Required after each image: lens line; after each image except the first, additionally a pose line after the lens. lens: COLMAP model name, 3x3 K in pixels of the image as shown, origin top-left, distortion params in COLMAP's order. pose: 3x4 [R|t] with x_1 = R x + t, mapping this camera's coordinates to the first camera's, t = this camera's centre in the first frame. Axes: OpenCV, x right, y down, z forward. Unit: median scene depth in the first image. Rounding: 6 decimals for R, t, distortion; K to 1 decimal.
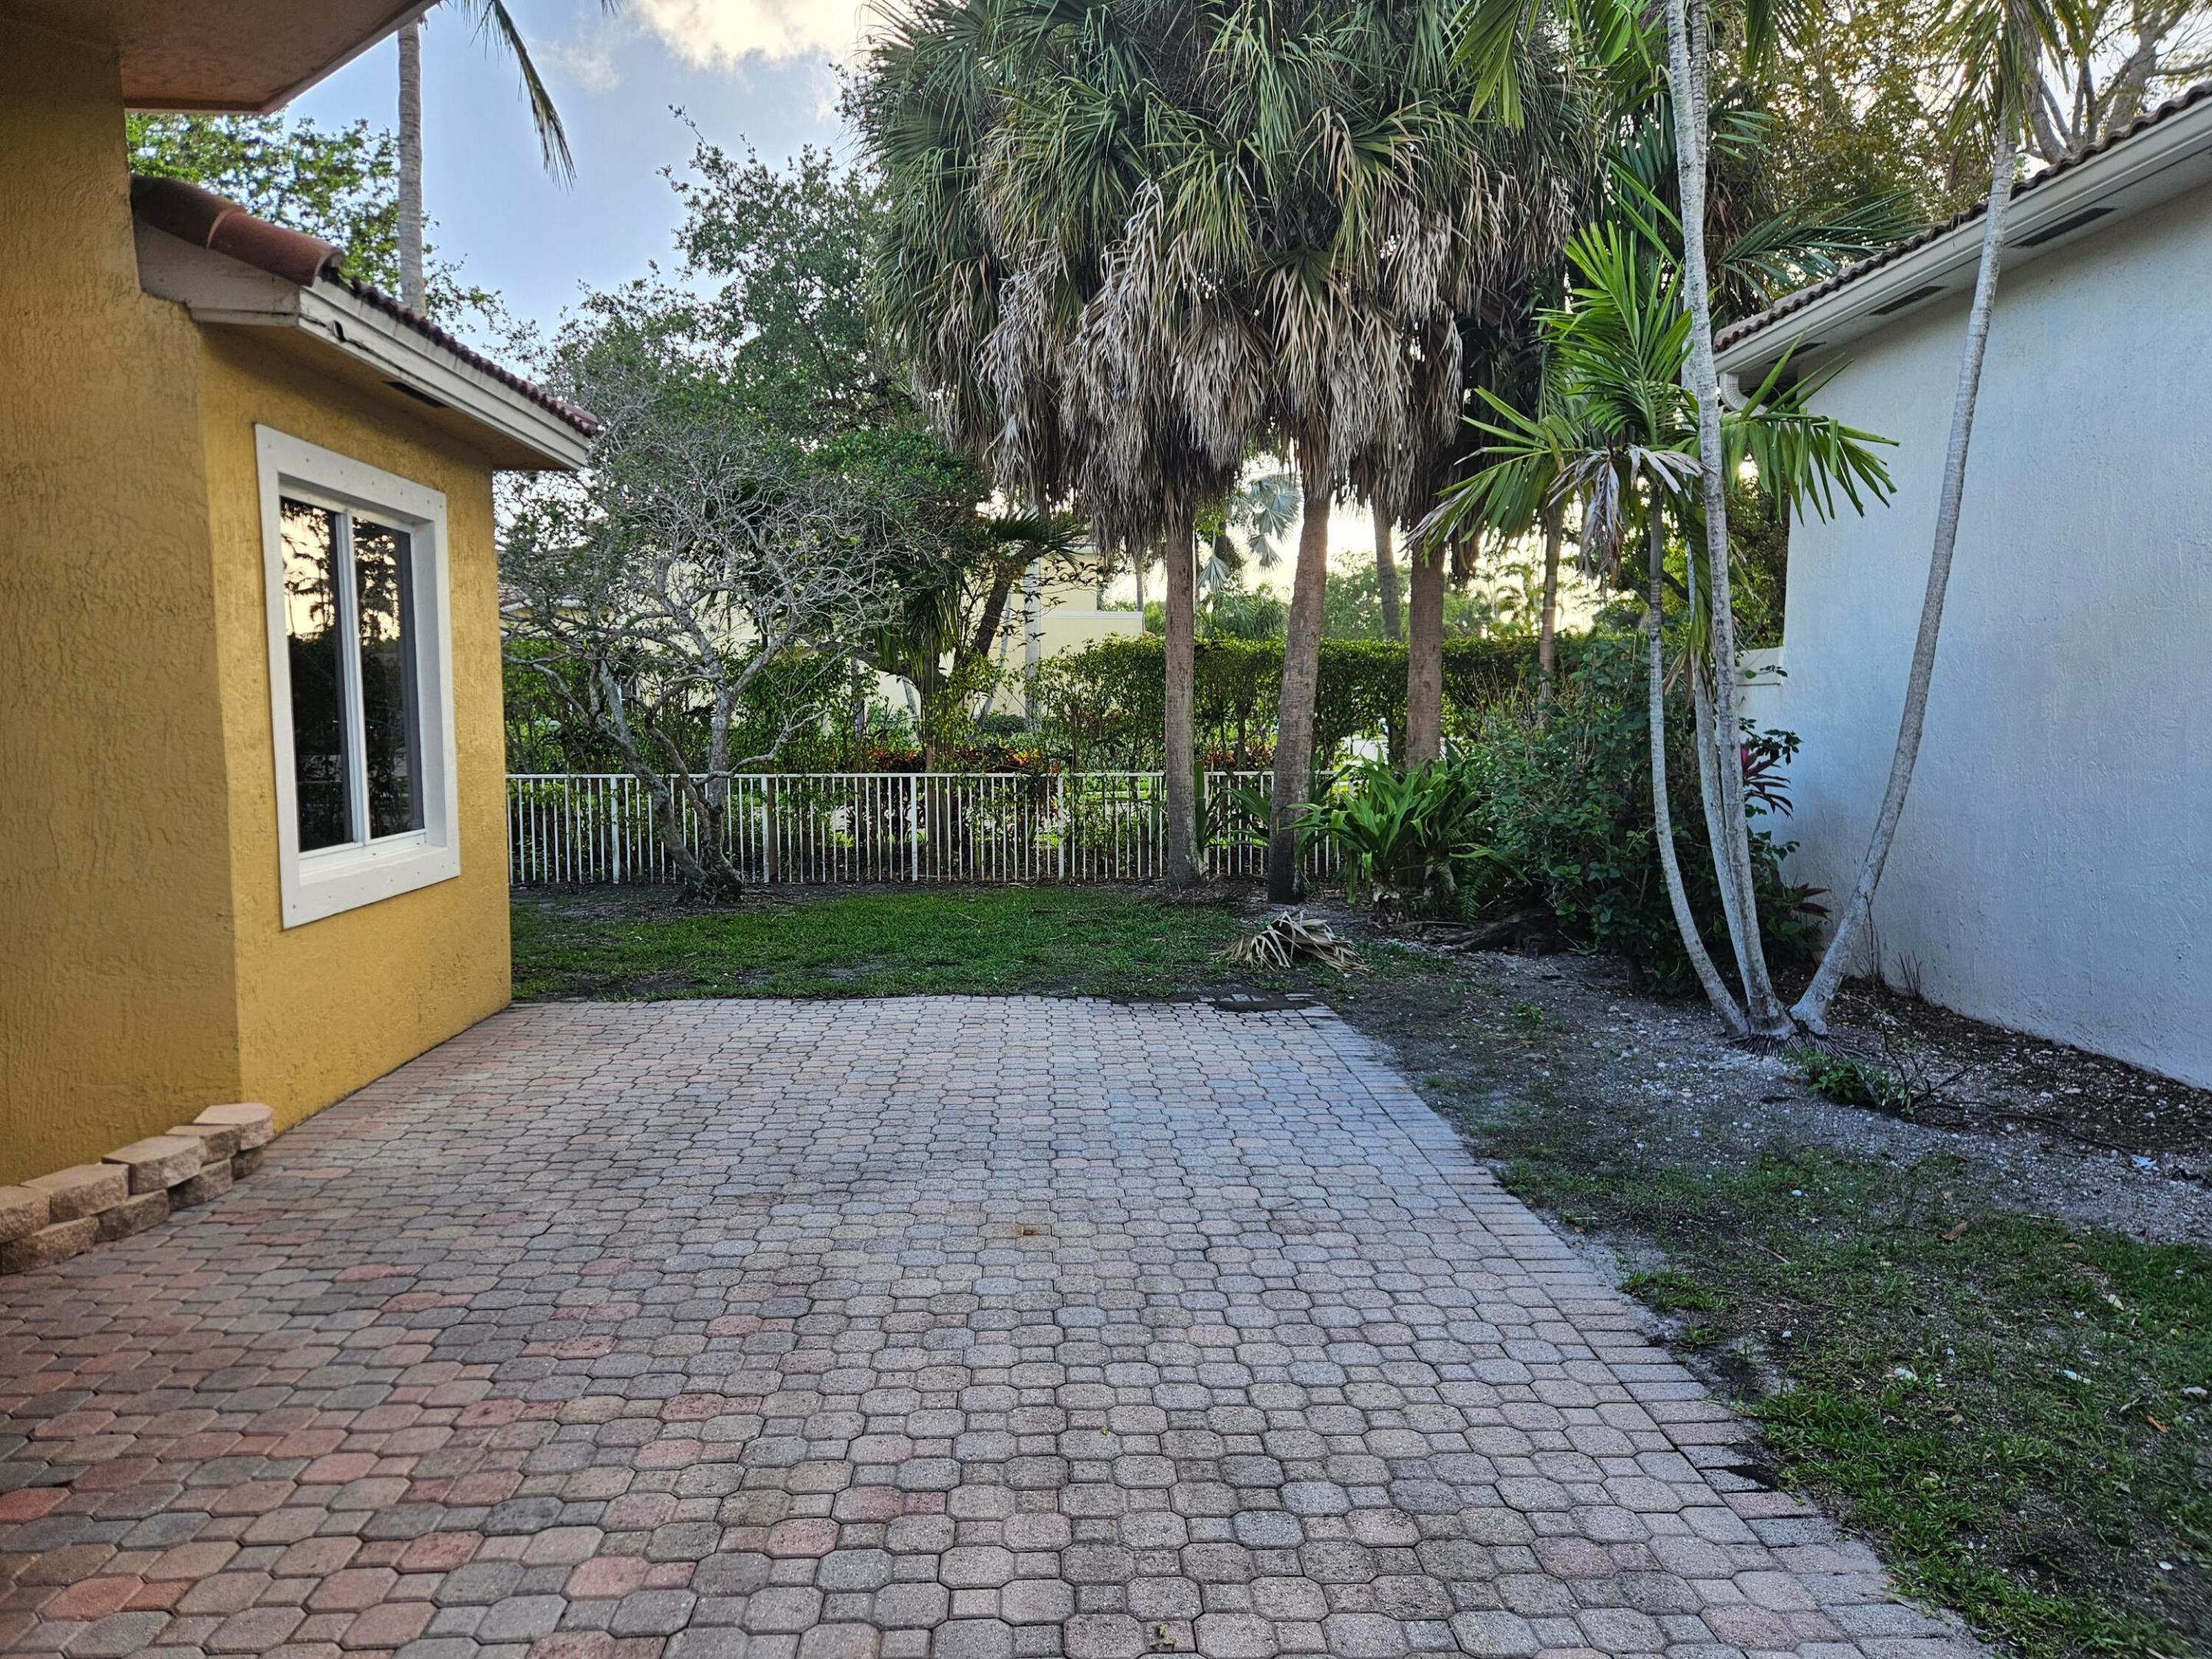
lens RADIAL K [[1486.9, 0, 1099.7], [0, 1486.9, 814.0], [0, 0, 1]] dist [0.084109, -0.062810]
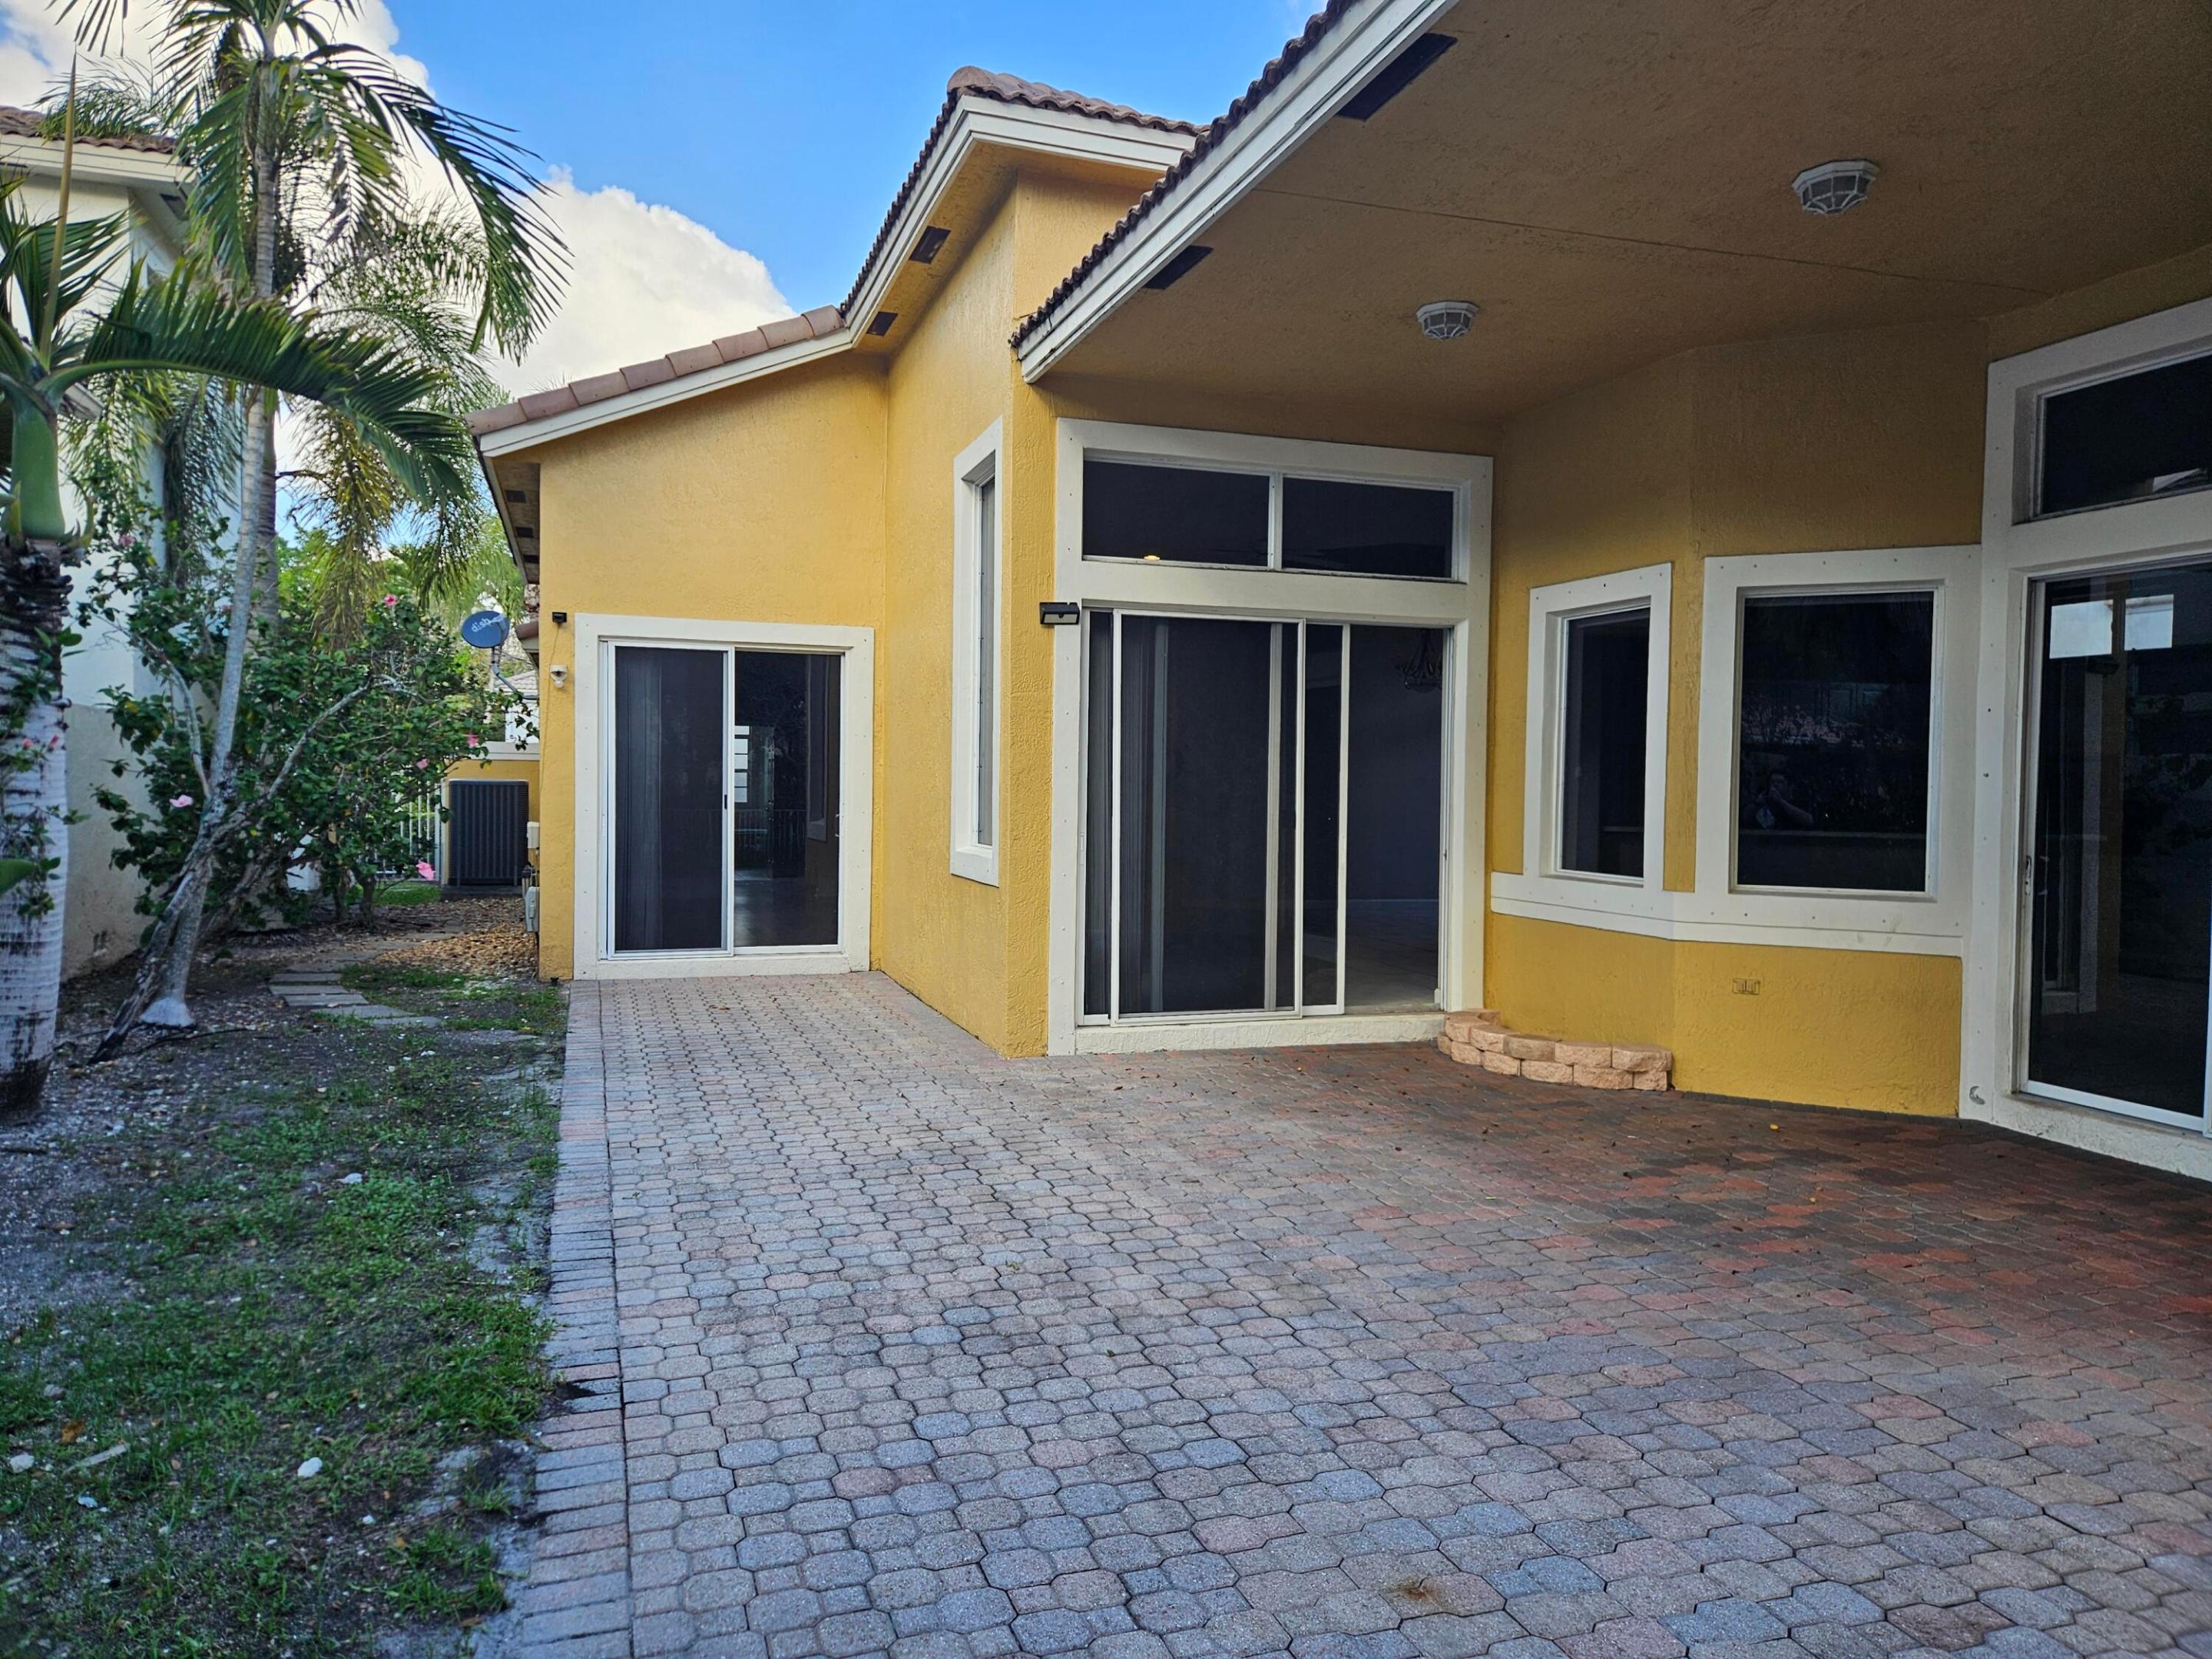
lens RADIAL K [[1478.4, 0, 1084.1], [0, 1478.4, 828.8], [0, 0, 1]] dist [0.080427, -0.052108]
pose [[-0.961754, -0.006798, -0.273829, 0.290049], [-0.034640, 0.994684, 0.096973, -0.104103], [0.271714, 0.102750, -0.956877, 1.708777]]
